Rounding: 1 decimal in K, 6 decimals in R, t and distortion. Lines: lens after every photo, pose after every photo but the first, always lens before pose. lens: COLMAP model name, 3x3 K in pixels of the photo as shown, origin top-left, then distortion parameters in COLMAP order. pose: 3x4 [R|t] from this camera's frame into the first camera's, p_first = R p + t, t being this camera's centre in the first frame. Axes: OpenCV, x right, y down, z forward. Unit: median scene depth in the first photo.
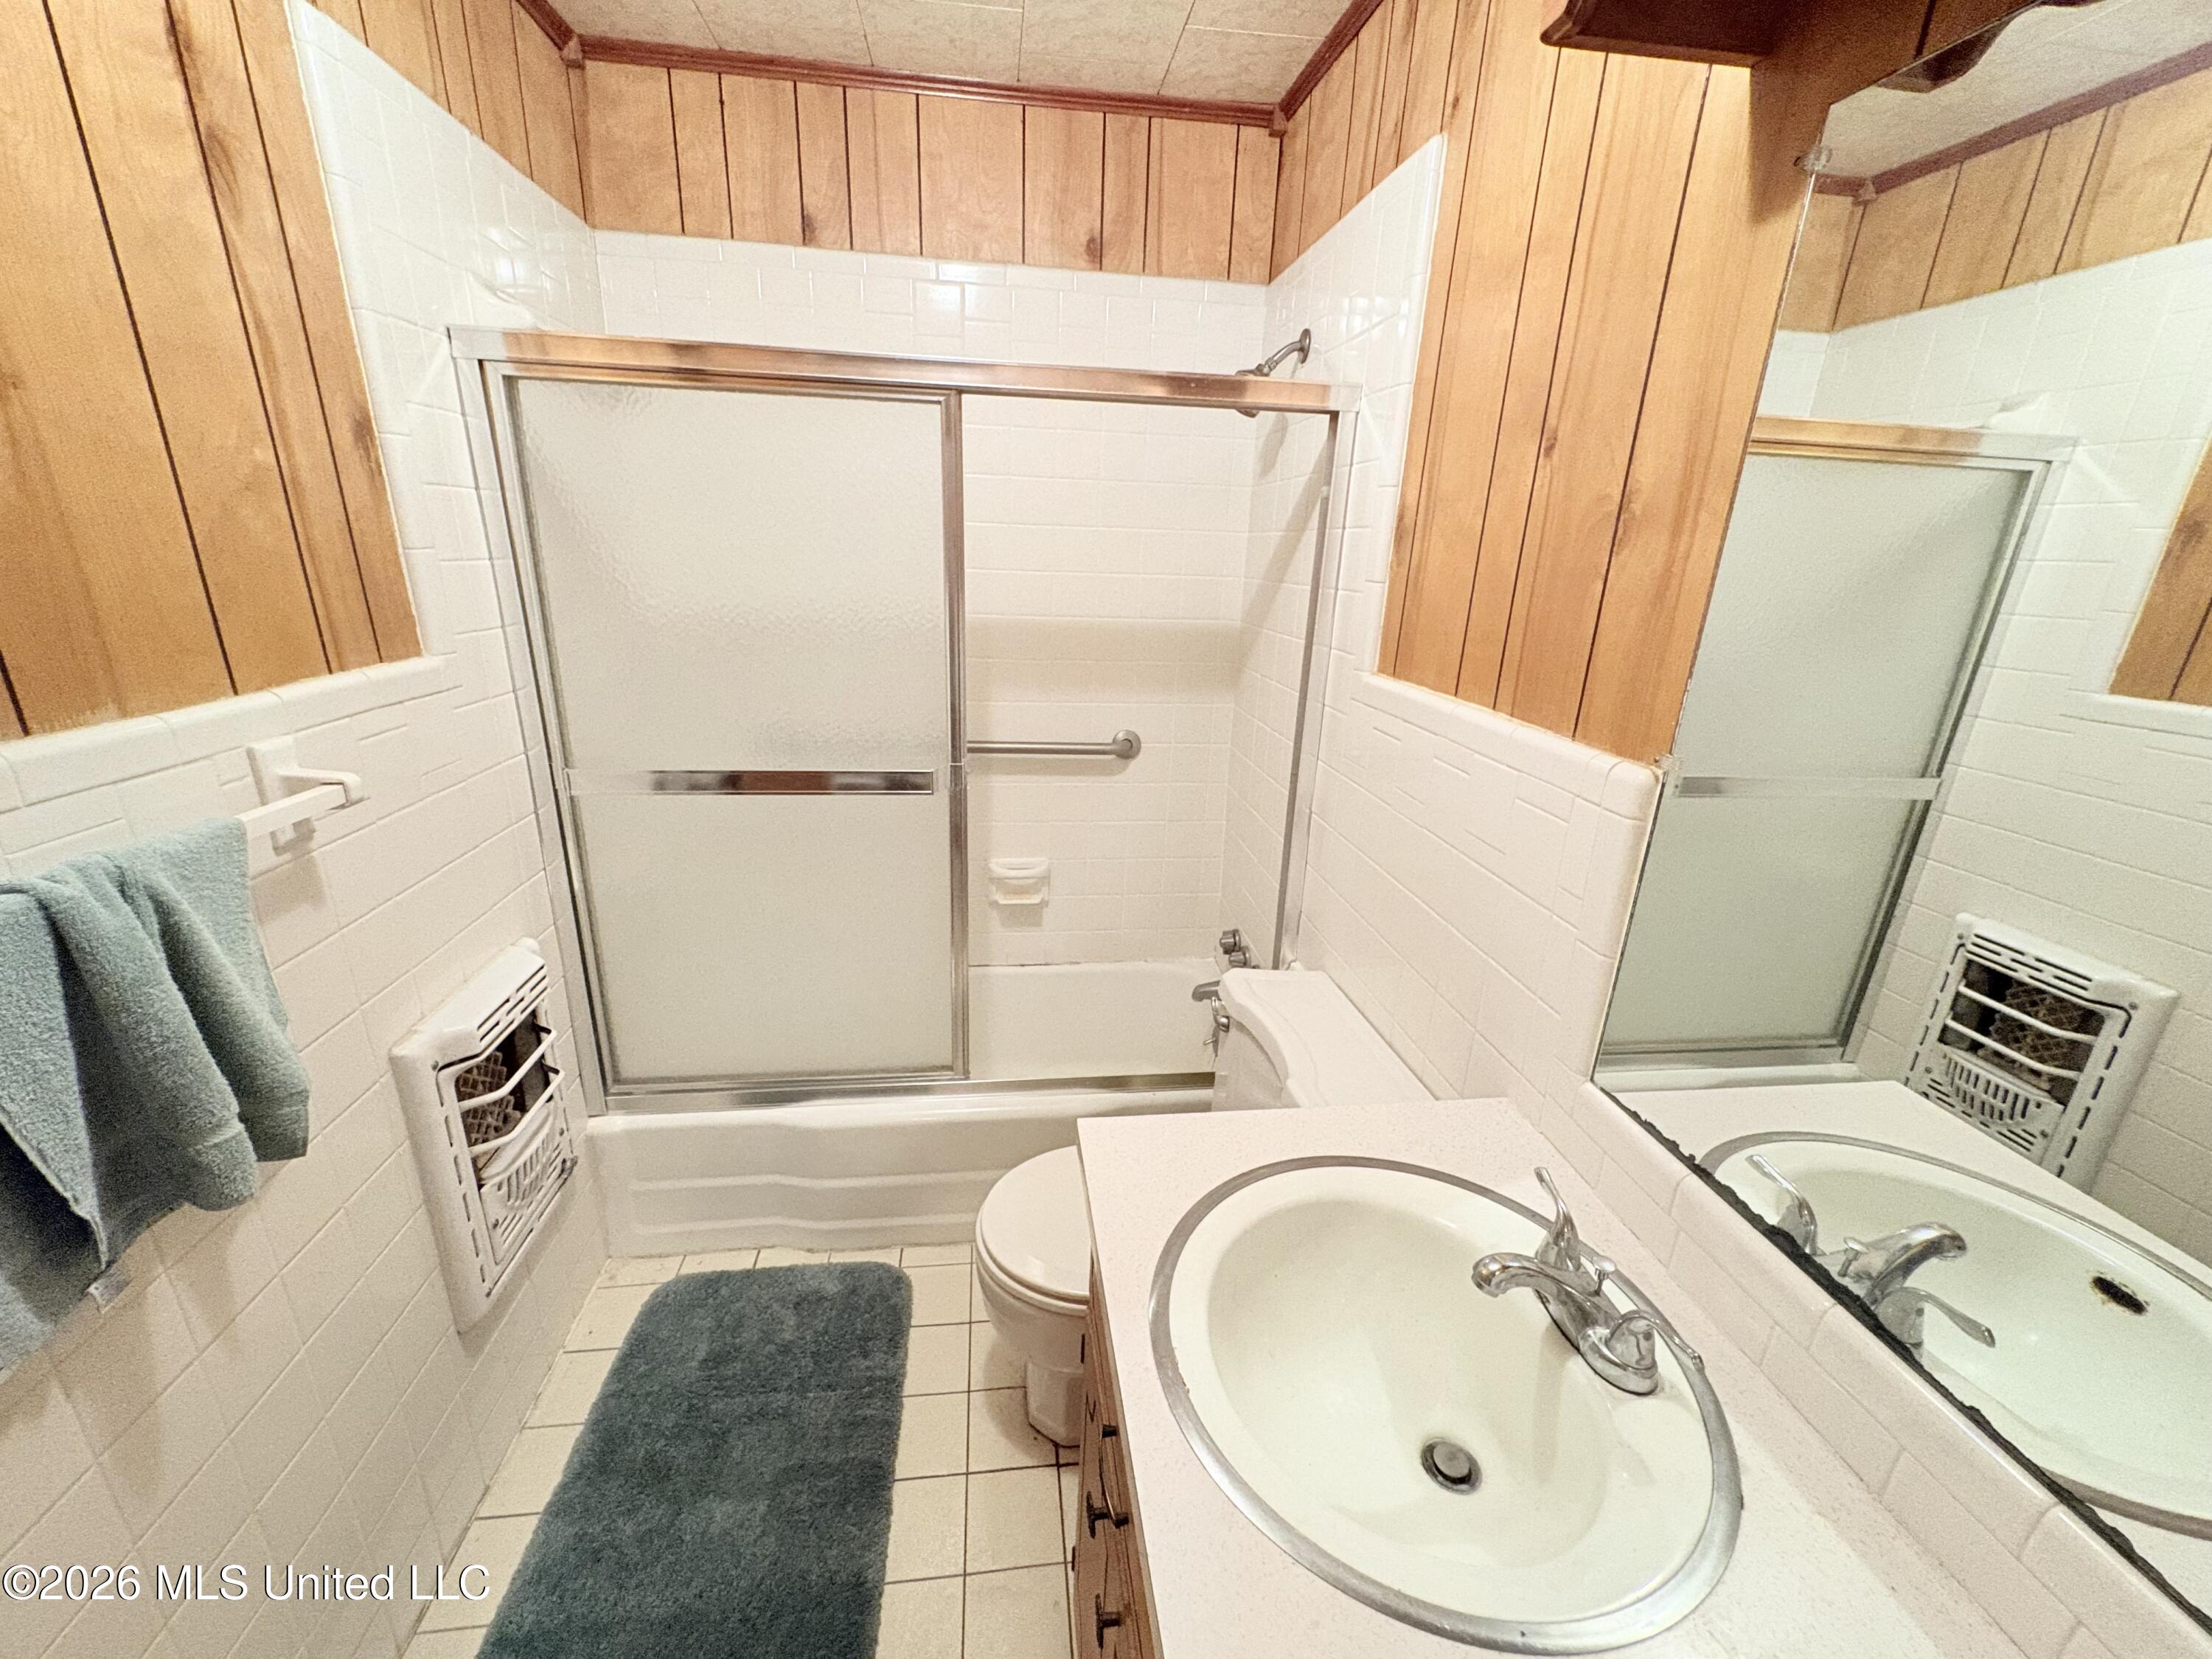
lens RADIAL K [[883.1, 0, 1104.5], [0, 883.1, 827.9], [0, 0, 1]] dist [-0.000394, 0.000258]
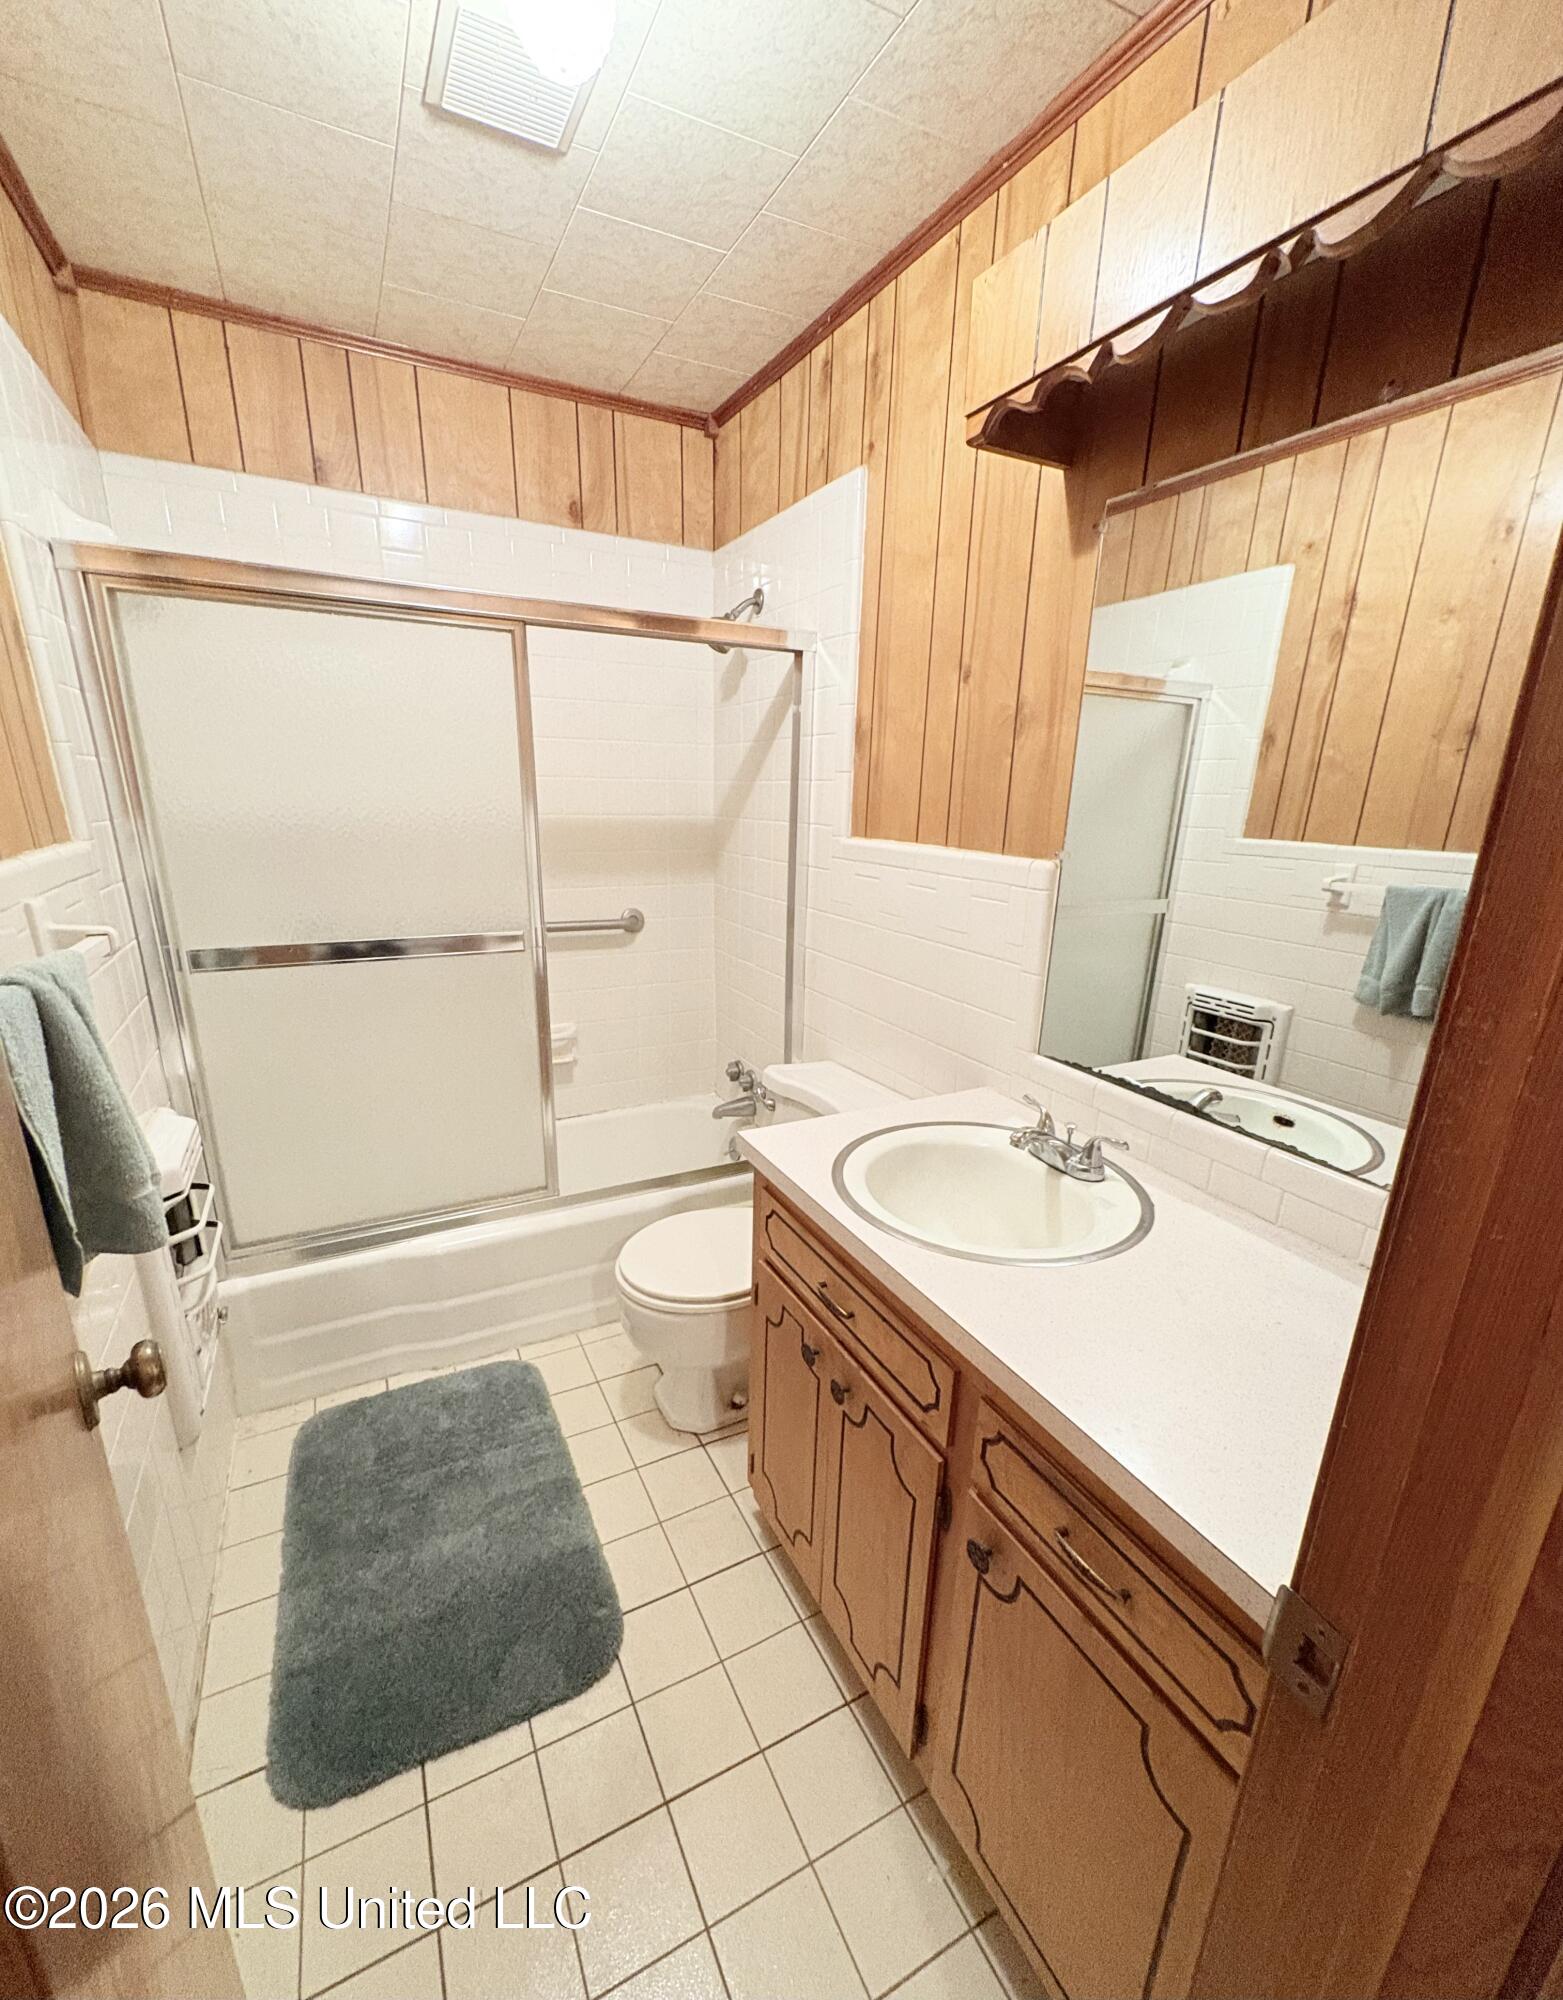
lens RADIAL K [[832.9, 0, 780.5], [0, 832.9, 1040.6], [0, 0, 1]] dist [0.000683, -0.000042]
pose [[0.938129, -0.113622, 0.327114, -0.232339], [0.115590, 0.993205, 0.013486, 0.101096], [-0.326423, 0.025159, 0.944889, -0.185286]]
